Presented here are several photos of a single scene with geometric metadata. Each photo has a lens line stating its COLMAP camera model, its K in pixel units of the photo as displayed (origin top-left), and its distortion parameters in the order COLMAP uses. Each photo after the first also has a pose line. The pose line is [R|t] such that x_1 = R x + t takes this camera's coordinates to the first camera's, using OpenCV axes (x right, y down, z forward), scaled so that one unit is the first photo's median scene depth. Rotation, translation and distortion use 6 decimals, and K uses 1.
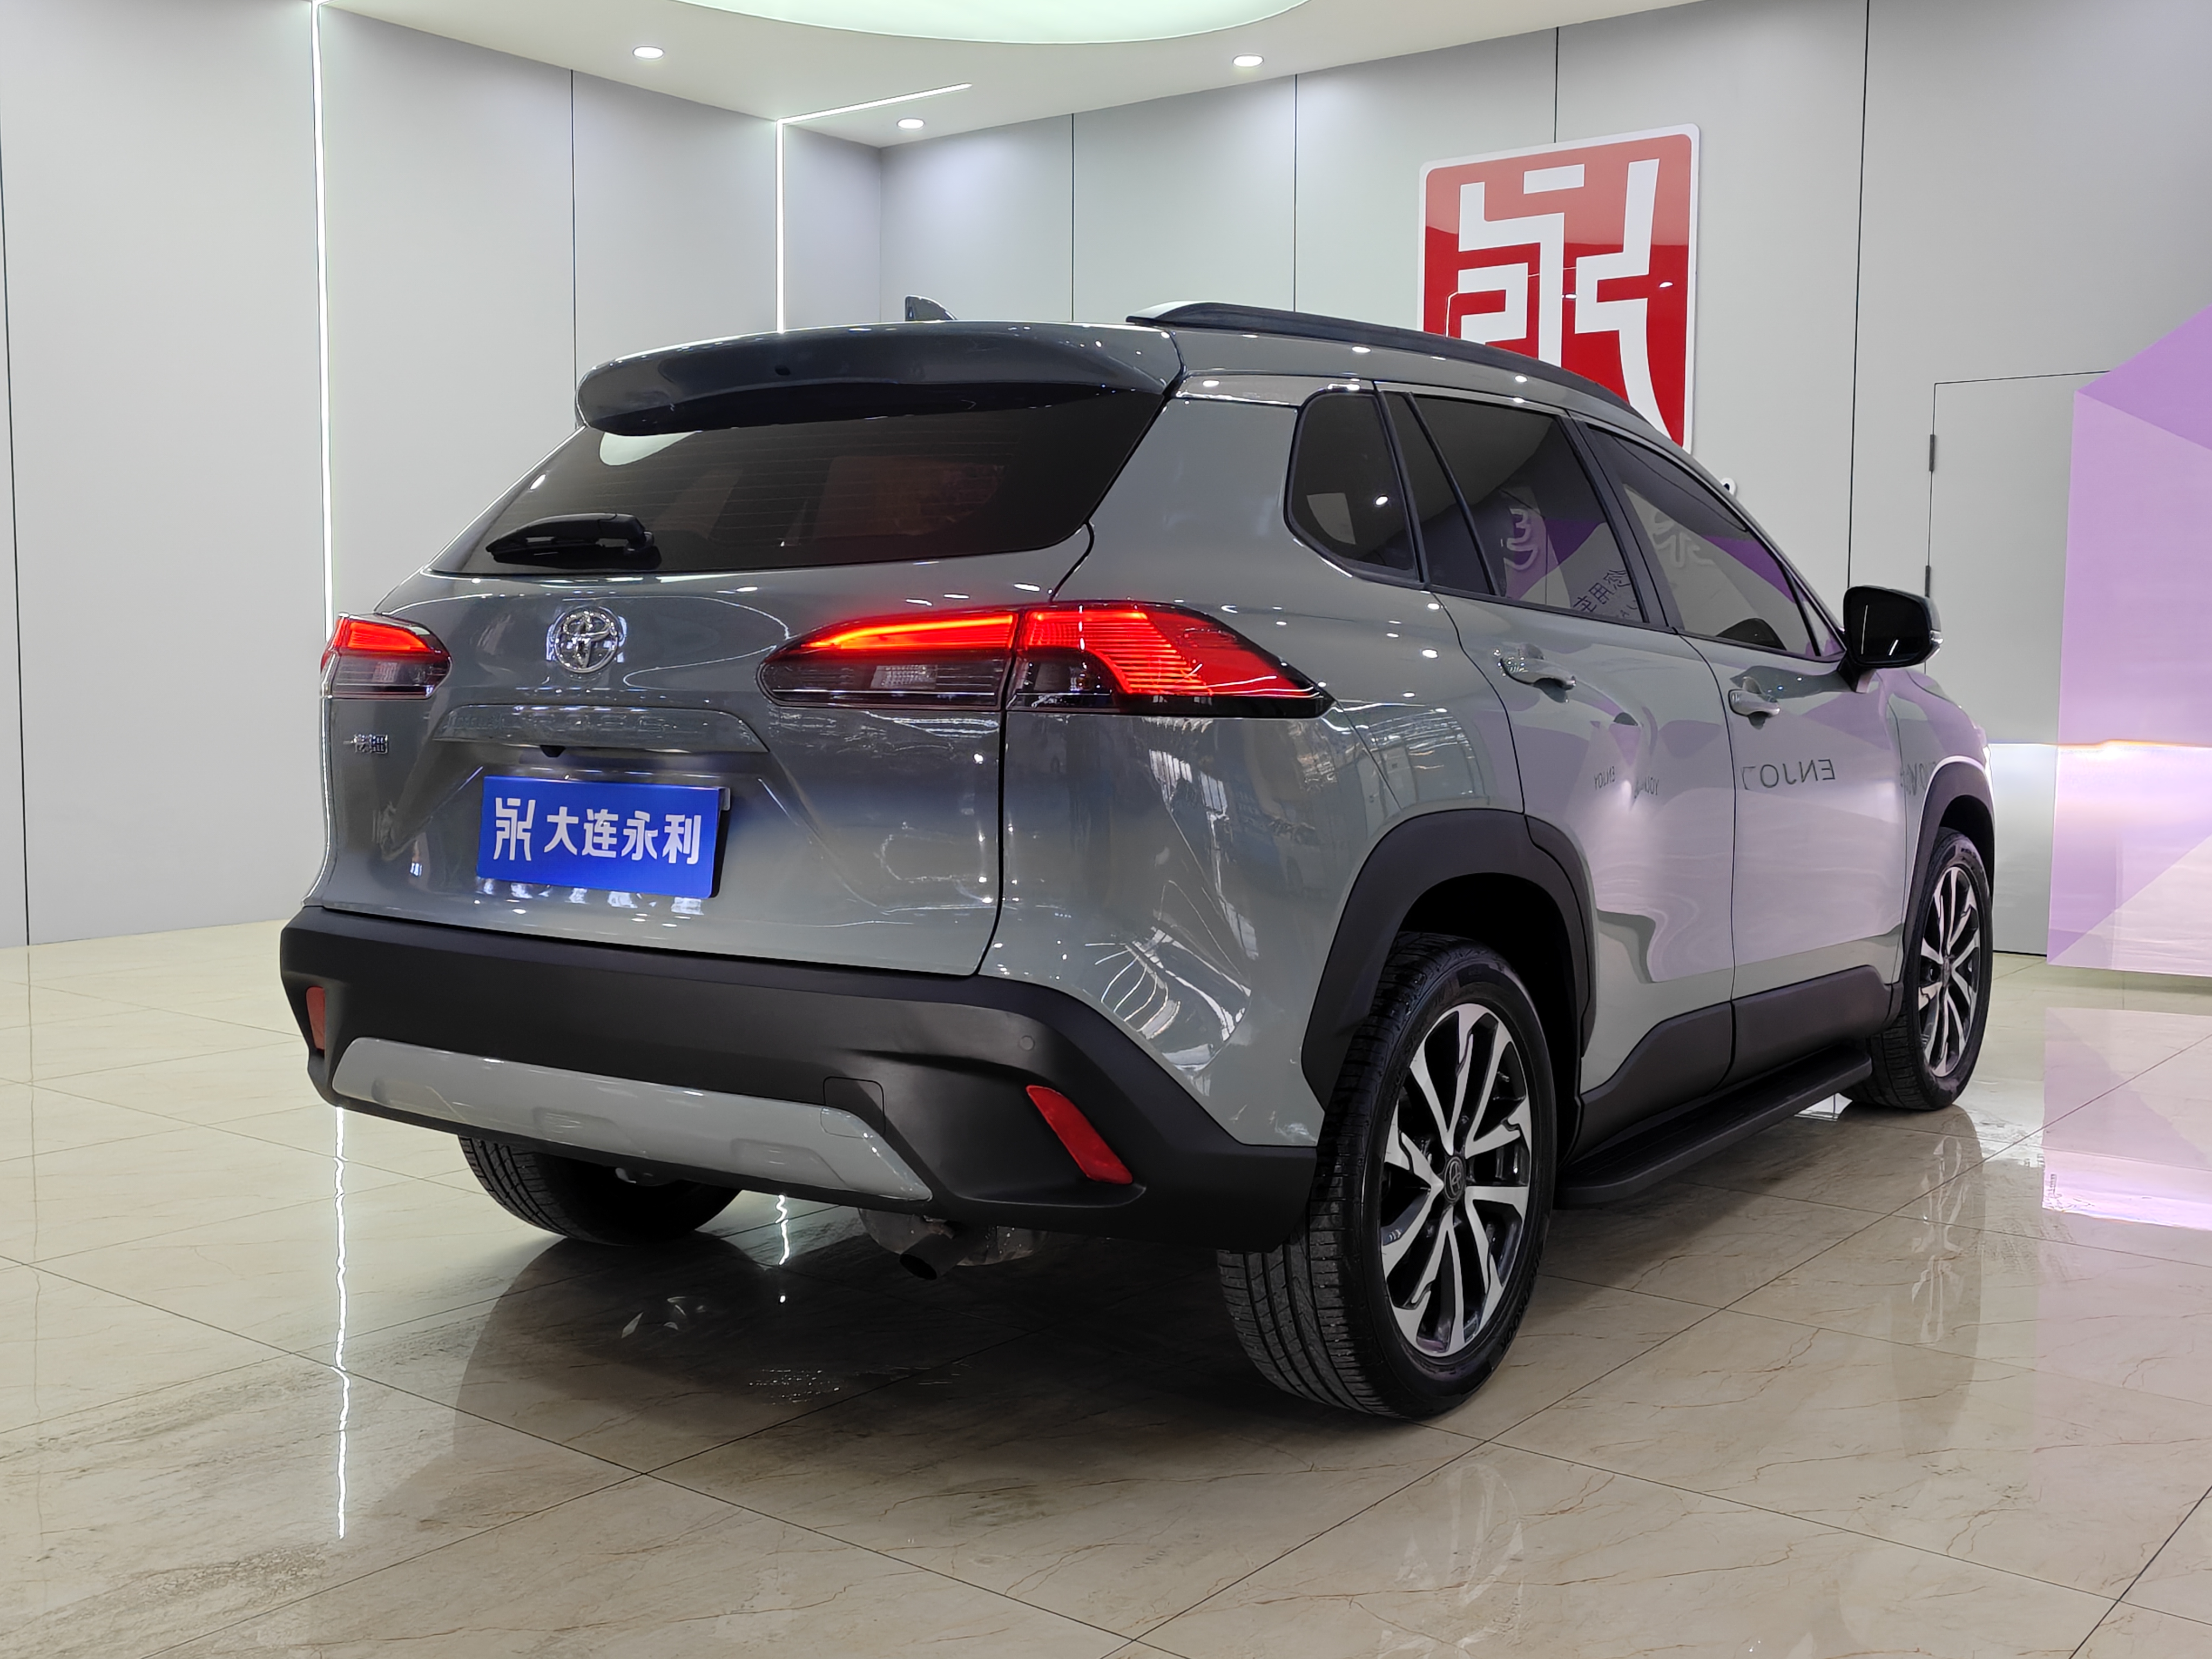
lens RADIAL K [[2291.0, 0, 1092.7], [0, 2291.0, 833.6], [0, 0, 1]] dist [0.020238, 0.000000]
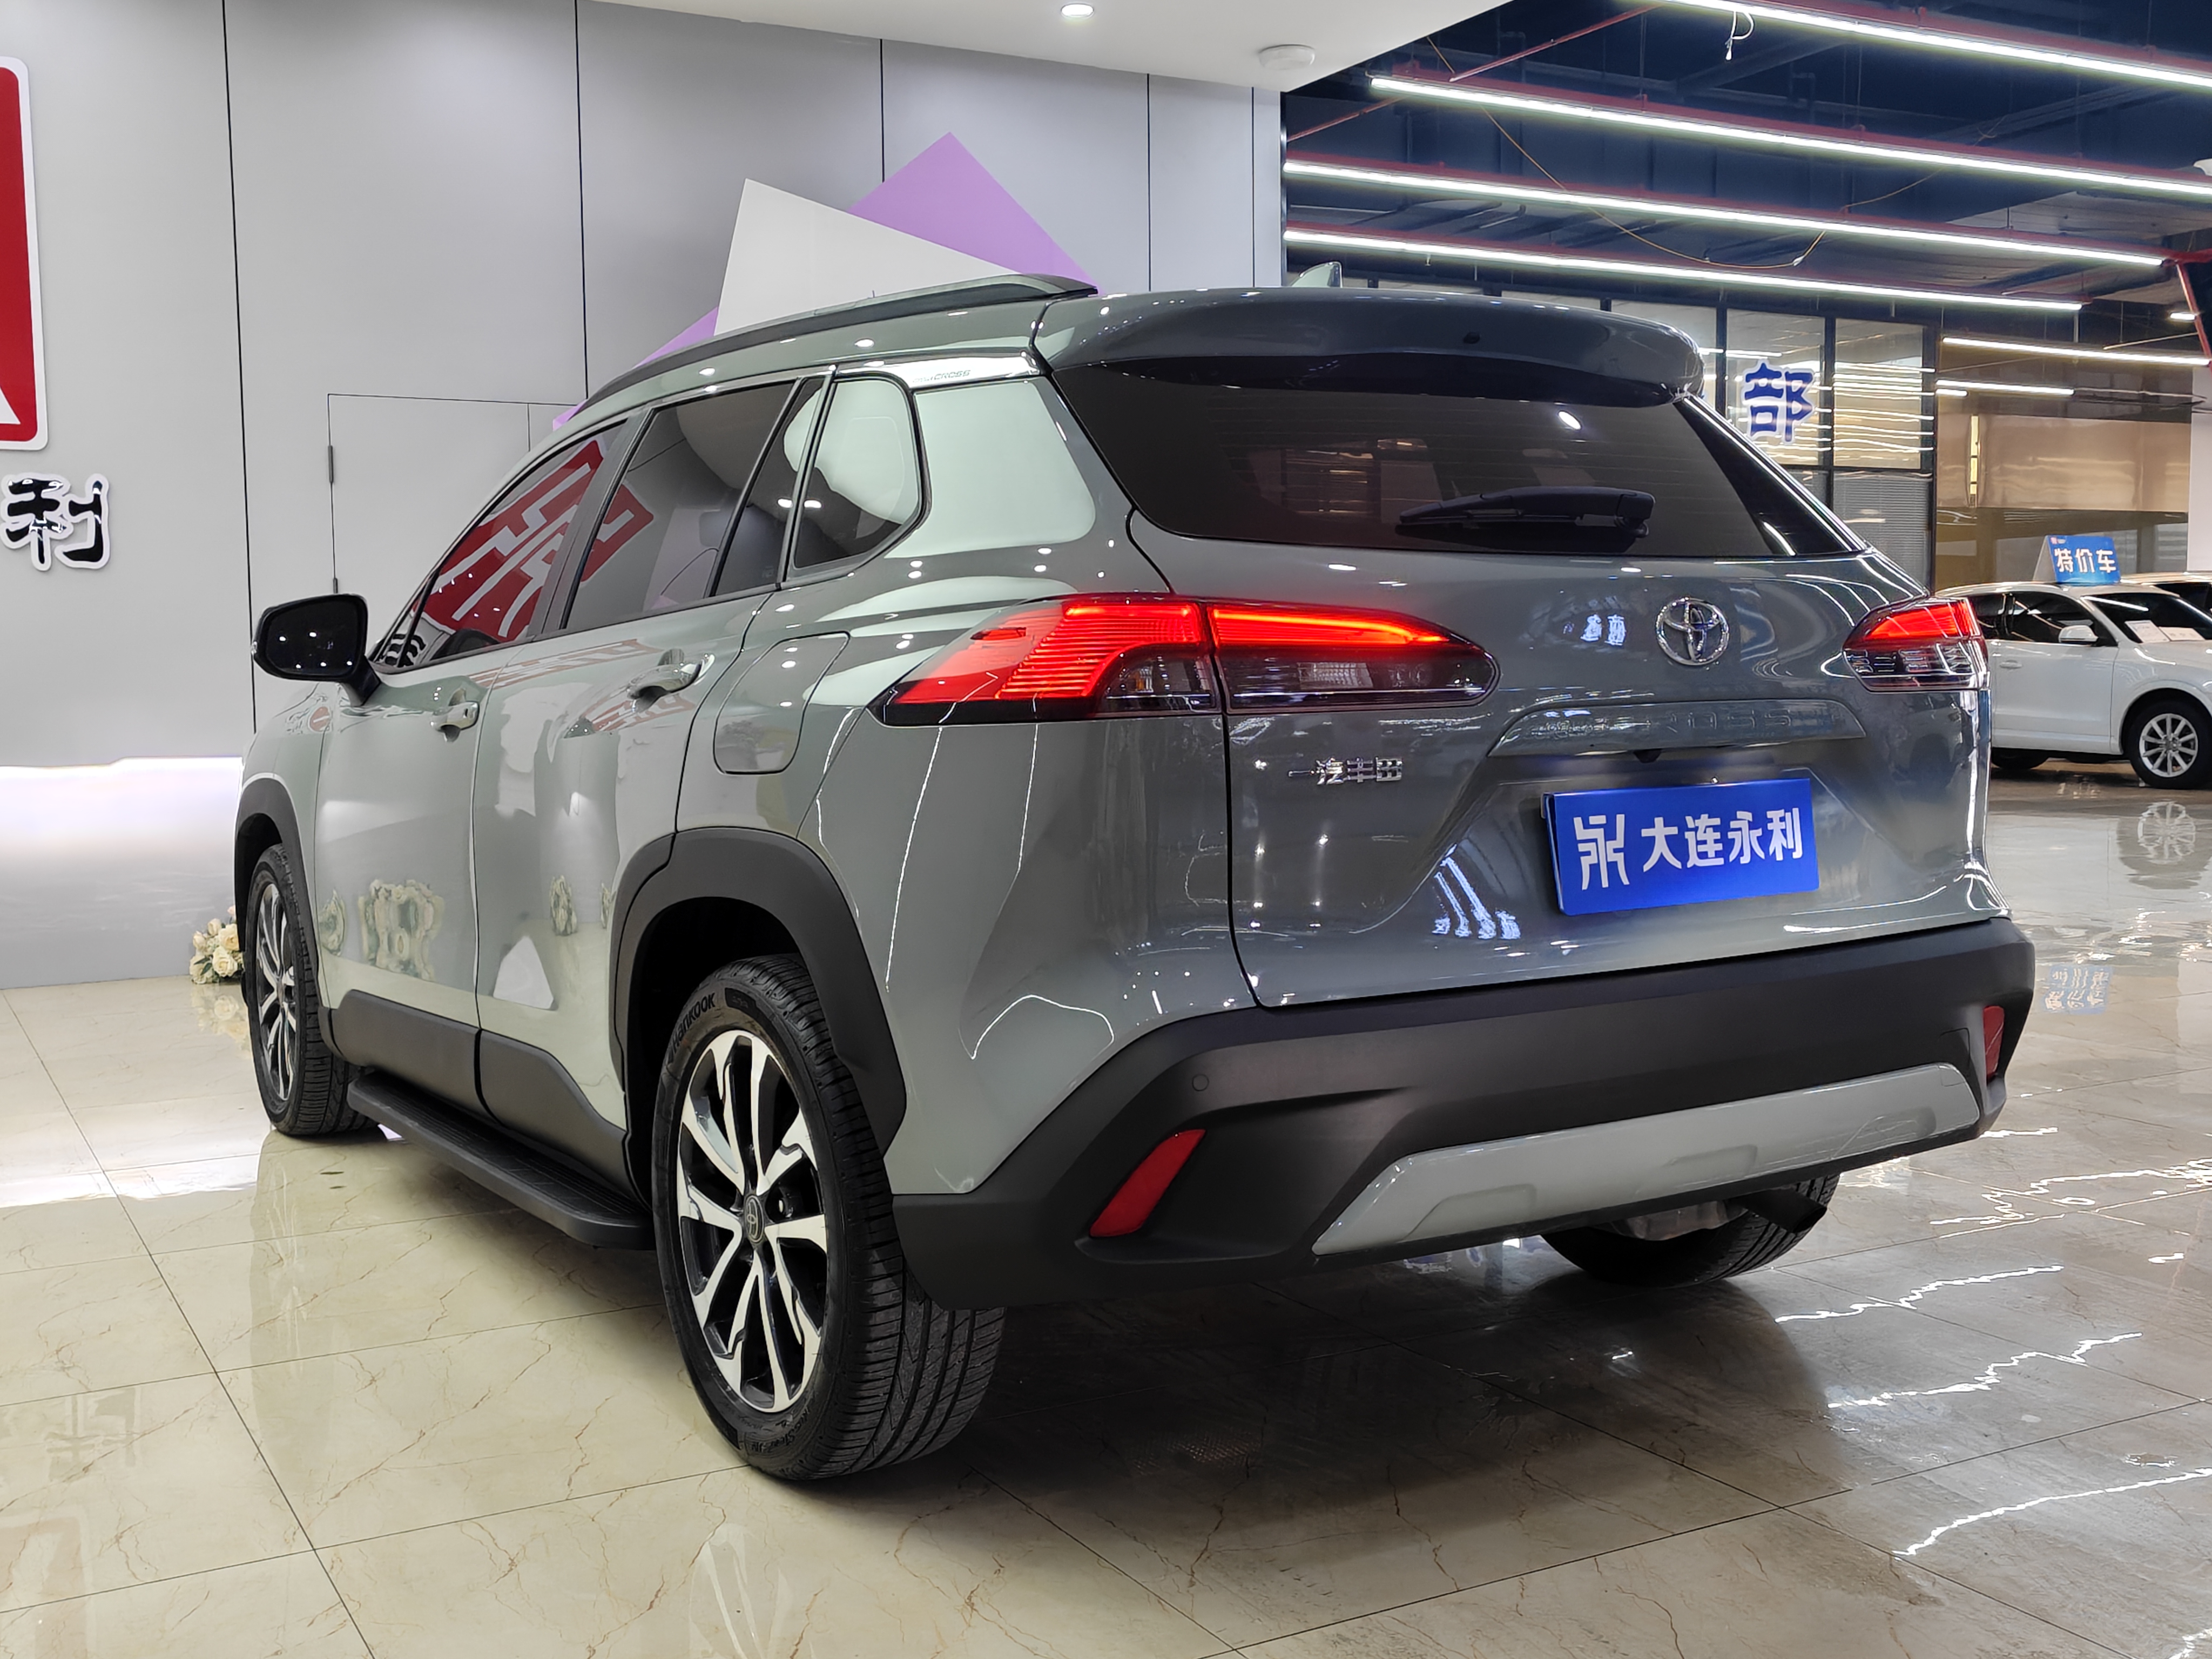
lens RADIAL K [[2291.0, 0, 1111.9], [0, 2291.0, 826.8], [0, 0, 1]] dist [0.020238, 0.000000]
pose [[0.363205, -0.077479, 0.928482, -1.116436], [0.091434, 0.994690, 0.047236, -0.068447], [-0.927212, 0.067739, 0.368360, 0.857432]]
